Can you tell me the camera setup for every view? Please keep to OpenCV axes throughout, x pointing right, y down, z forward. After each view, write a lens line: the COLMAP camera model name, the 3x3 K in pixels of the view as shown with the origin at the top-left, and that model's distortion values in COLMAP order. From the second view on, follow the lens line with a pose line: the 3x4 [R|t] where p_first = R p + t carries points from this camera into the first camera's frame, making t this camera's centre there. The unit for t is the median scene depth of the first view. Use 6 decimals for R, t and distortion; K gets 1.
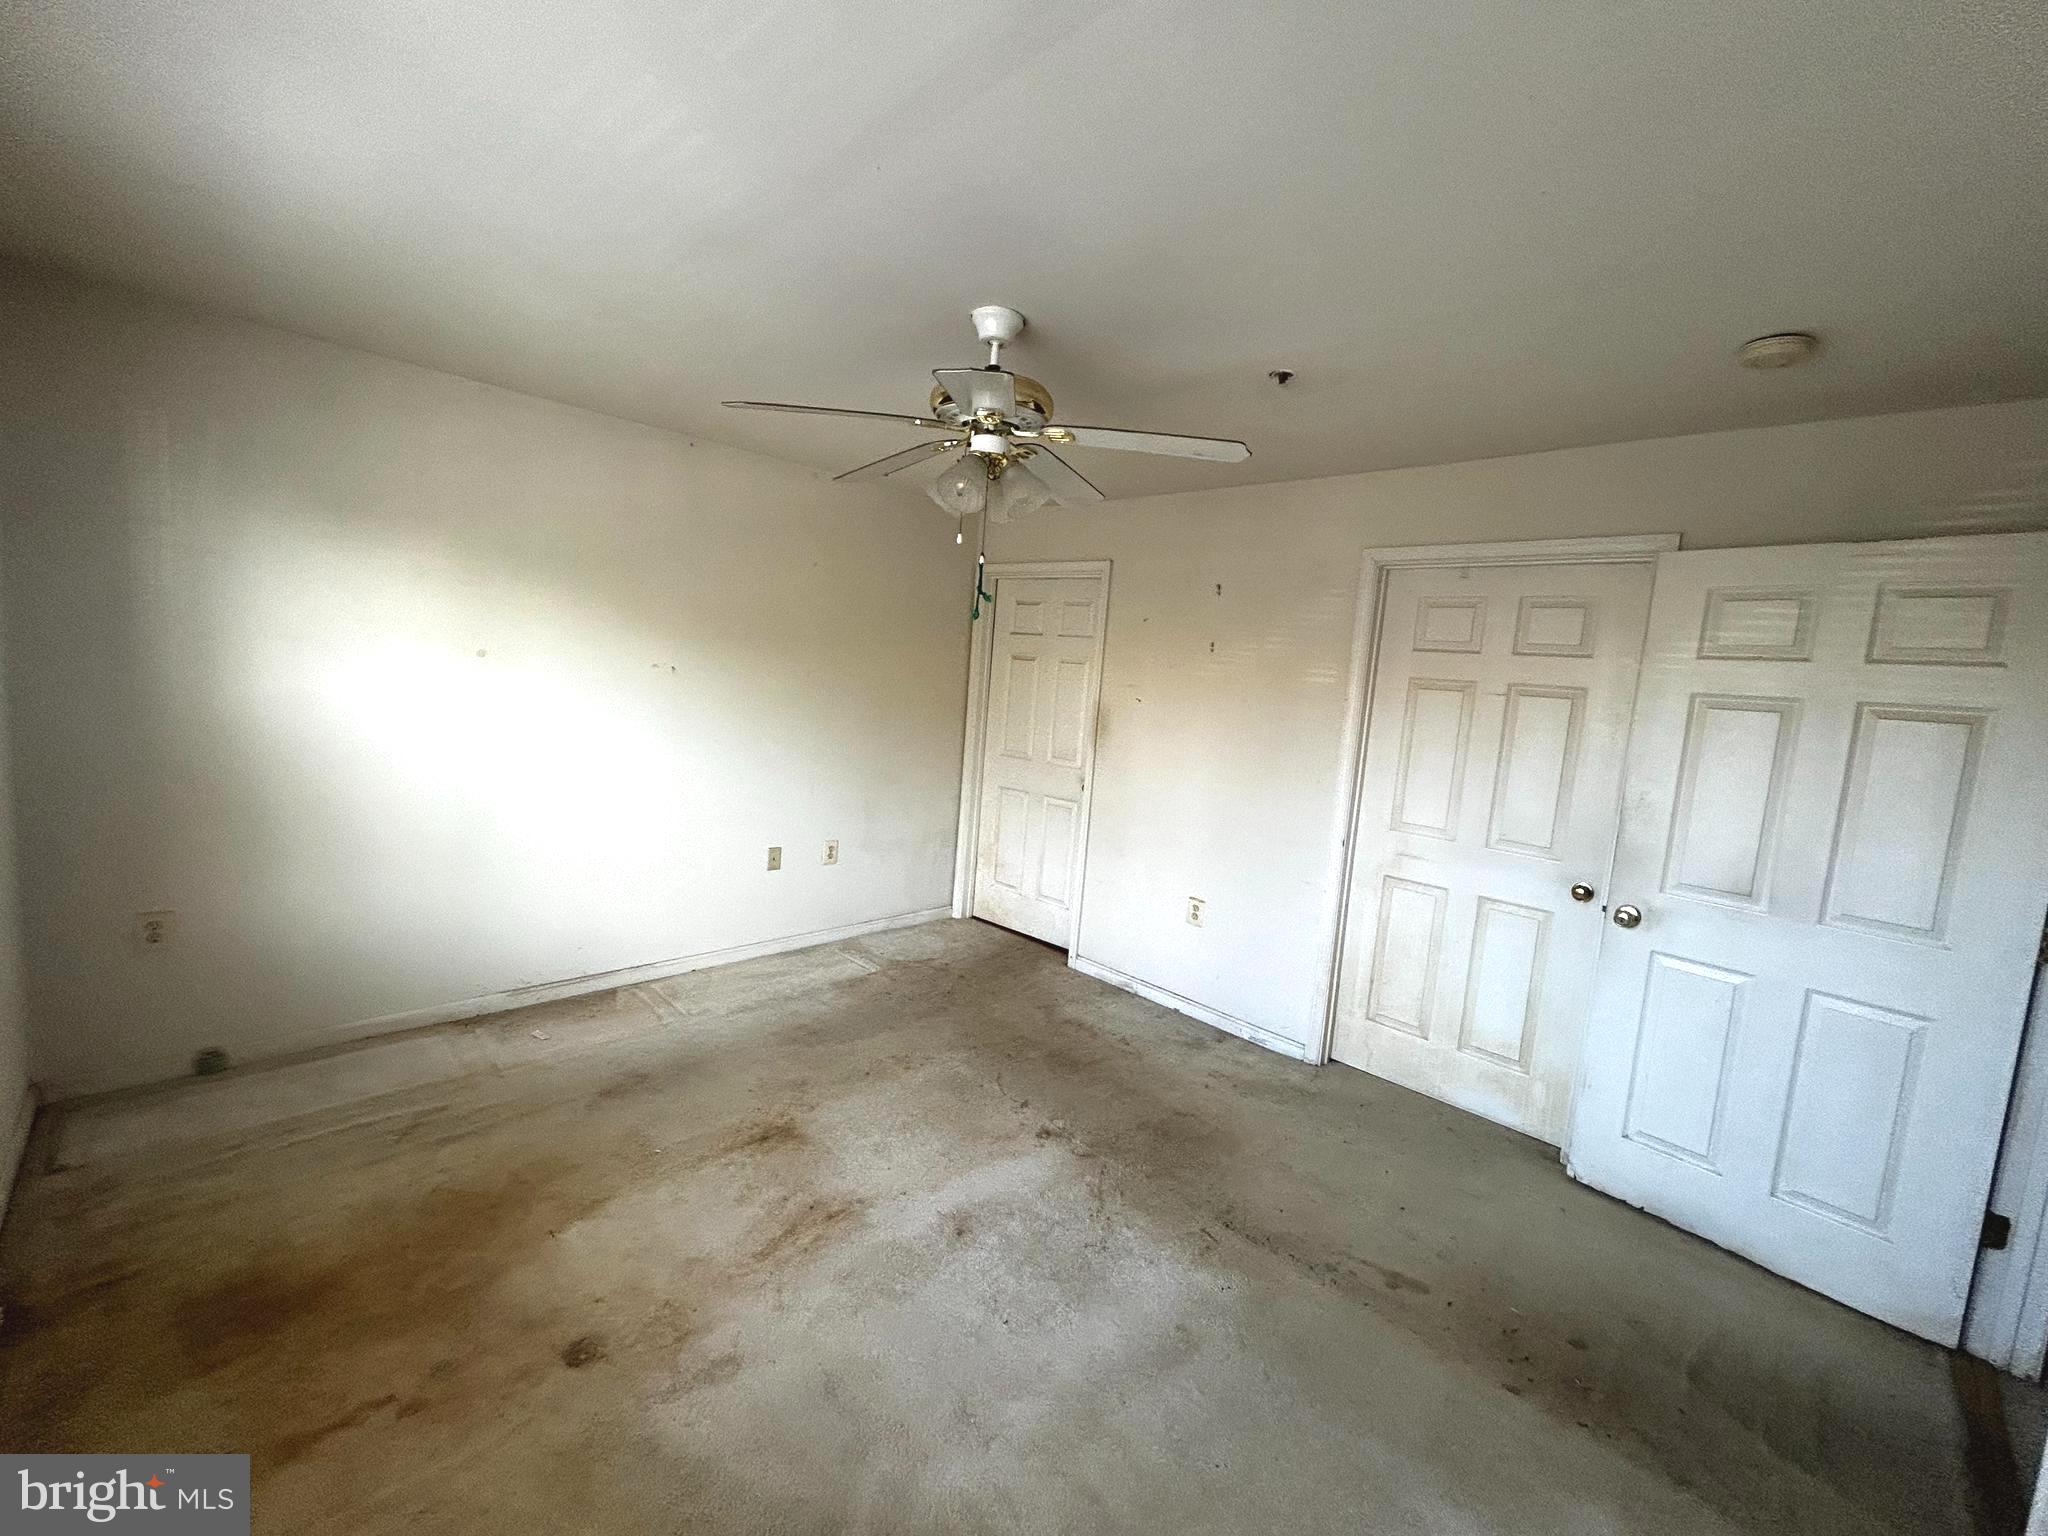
lens RADIAL K [[818.8, 0, 1029.1], [0, 818.8, 758.3], [0, 0, 1]] dist [0.004805, 0.000746]
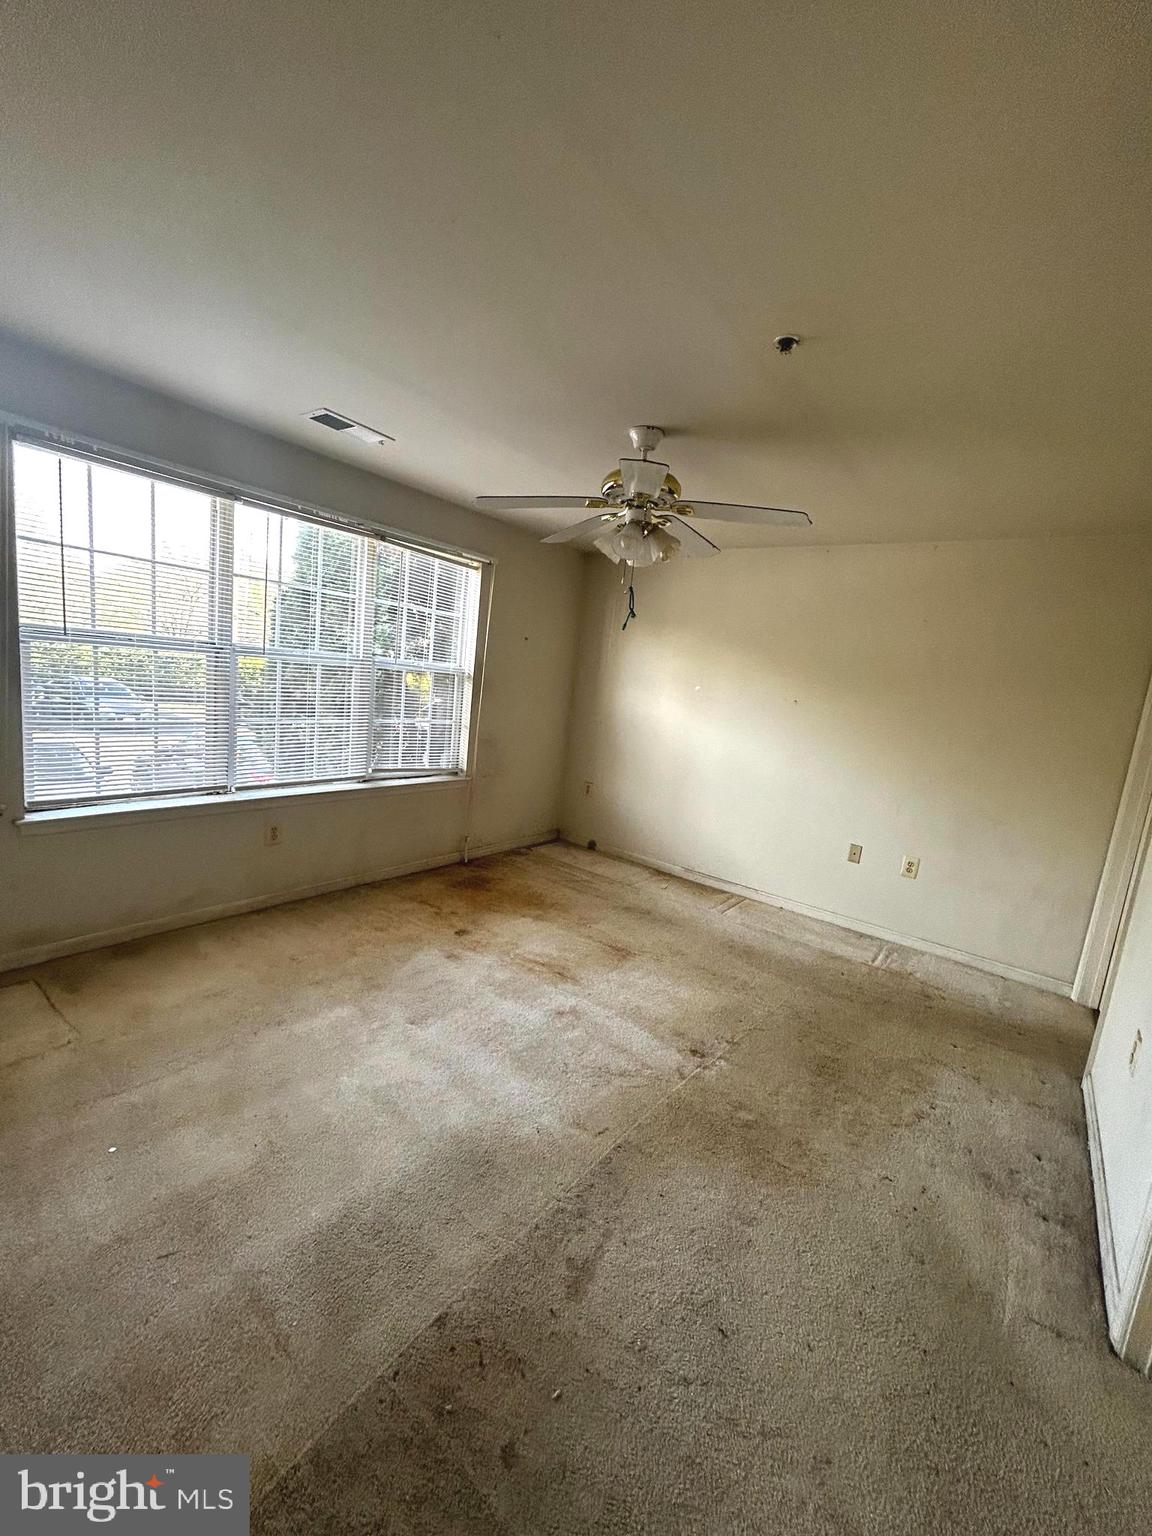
lens RADIAL K [[614.1, 0, 580.9], [0, 614.1, 769.8], [0, 0, 1]] dist [0.004805, 0.000746]
pose [[0.151206, 0.094674, -0.983958, 0.759852], [-0.197541, 0.978218, 0.063765, 0.023911], [0.968563, 0.184731, 0.166615, 0.546343]]
